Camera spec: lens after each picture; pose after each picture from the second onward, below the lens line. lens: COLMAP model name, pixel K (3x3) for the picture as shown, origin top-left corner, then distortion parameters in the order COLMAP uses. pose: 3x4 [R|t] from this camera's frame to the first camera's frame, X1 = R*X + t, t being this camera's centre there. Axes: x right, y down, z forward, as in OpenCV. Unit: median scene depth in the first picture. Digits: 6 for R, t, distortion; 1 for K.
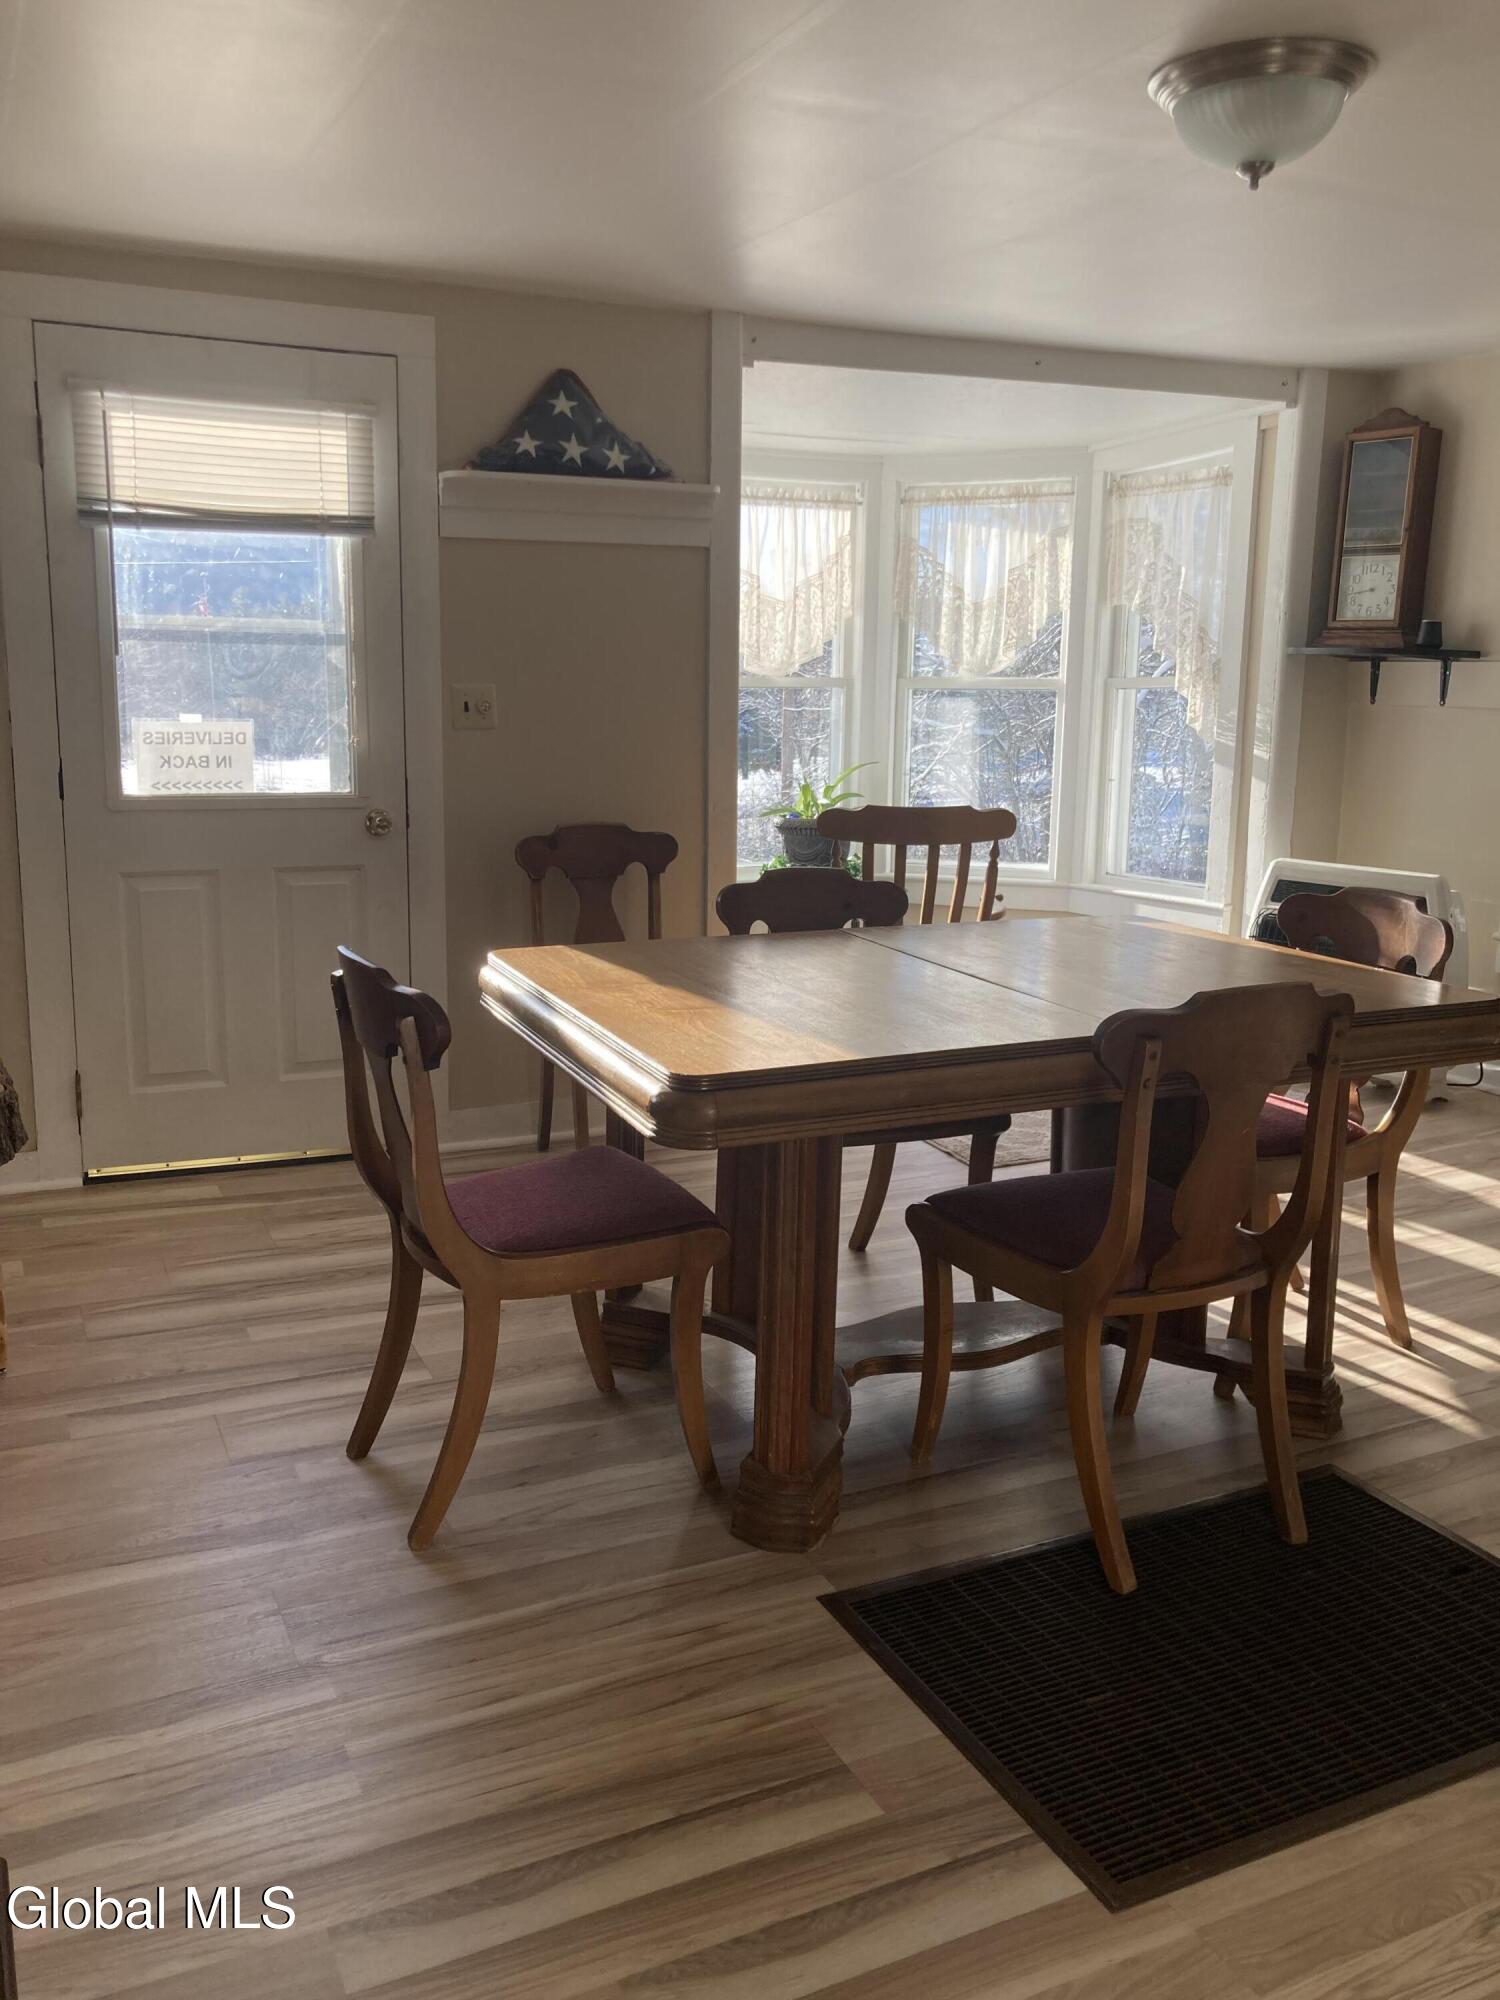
lens RADIAL K [[1635.2, 0, 749.9], [0, 1635.2, 1003.4], [0, 0, 1]] dist [-0.007269, 0.038346]
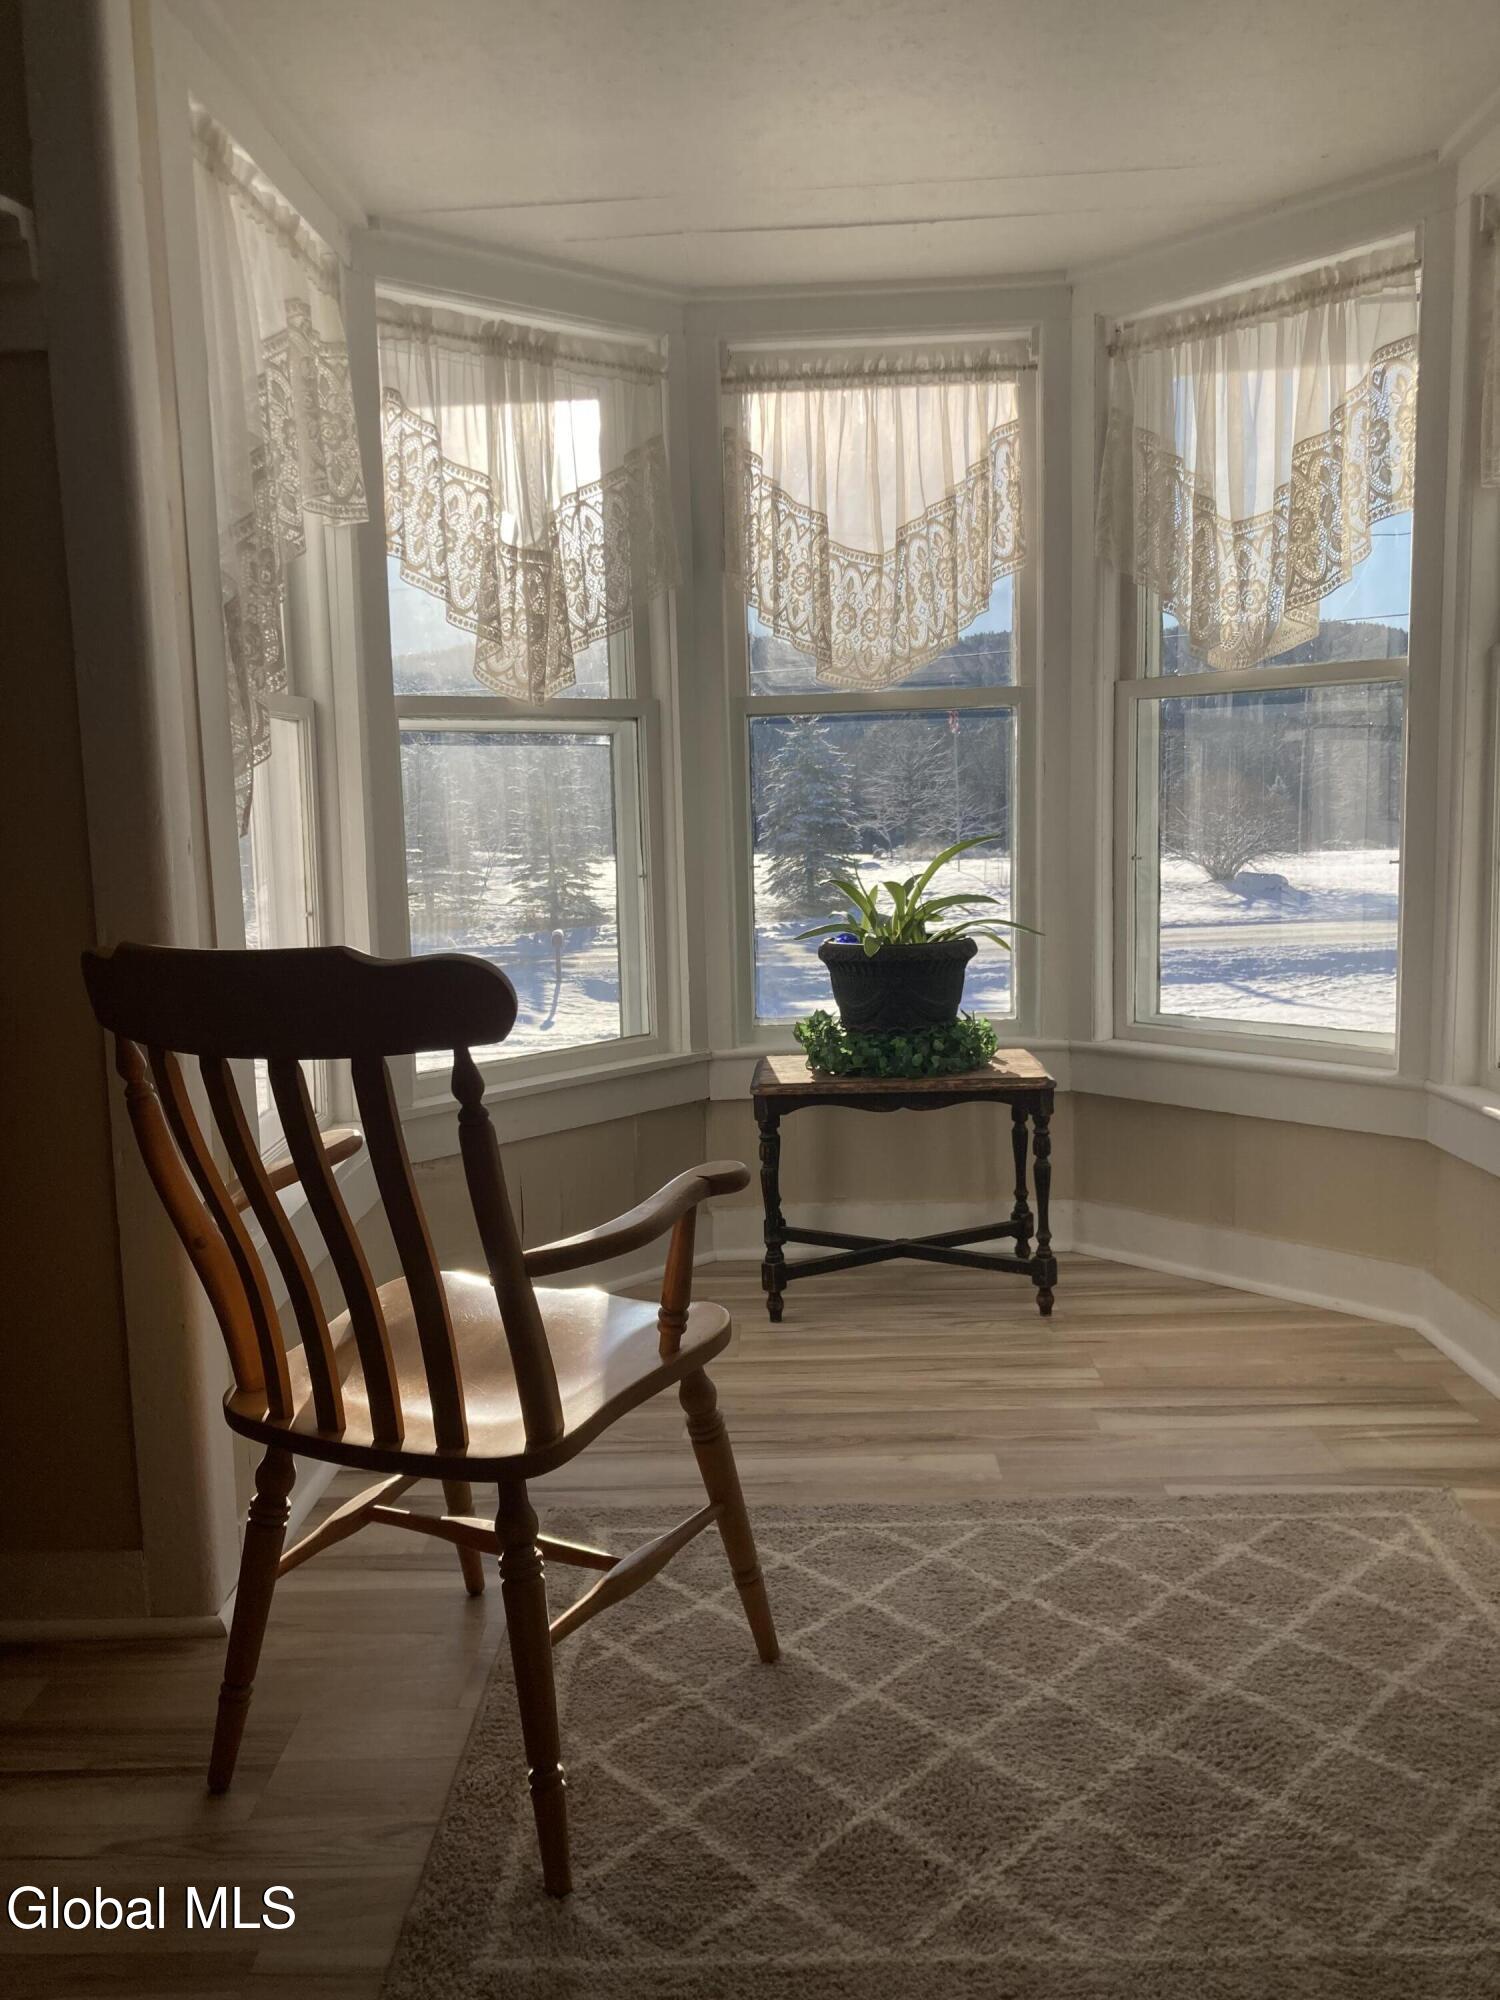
lens RADIAL K [[1635.2, 0, 752.7], [0, 1635.2, 987.7], [0, 0, 1]] dist [-0.007269, 0.038346]
pose [[0.886347, 0.024308, -0.462384, 0.244553], [-0.054633, 0.997136, -0.052307, -0.065986], [0.459788, 0.071623, 0.885136, 0.493318]]
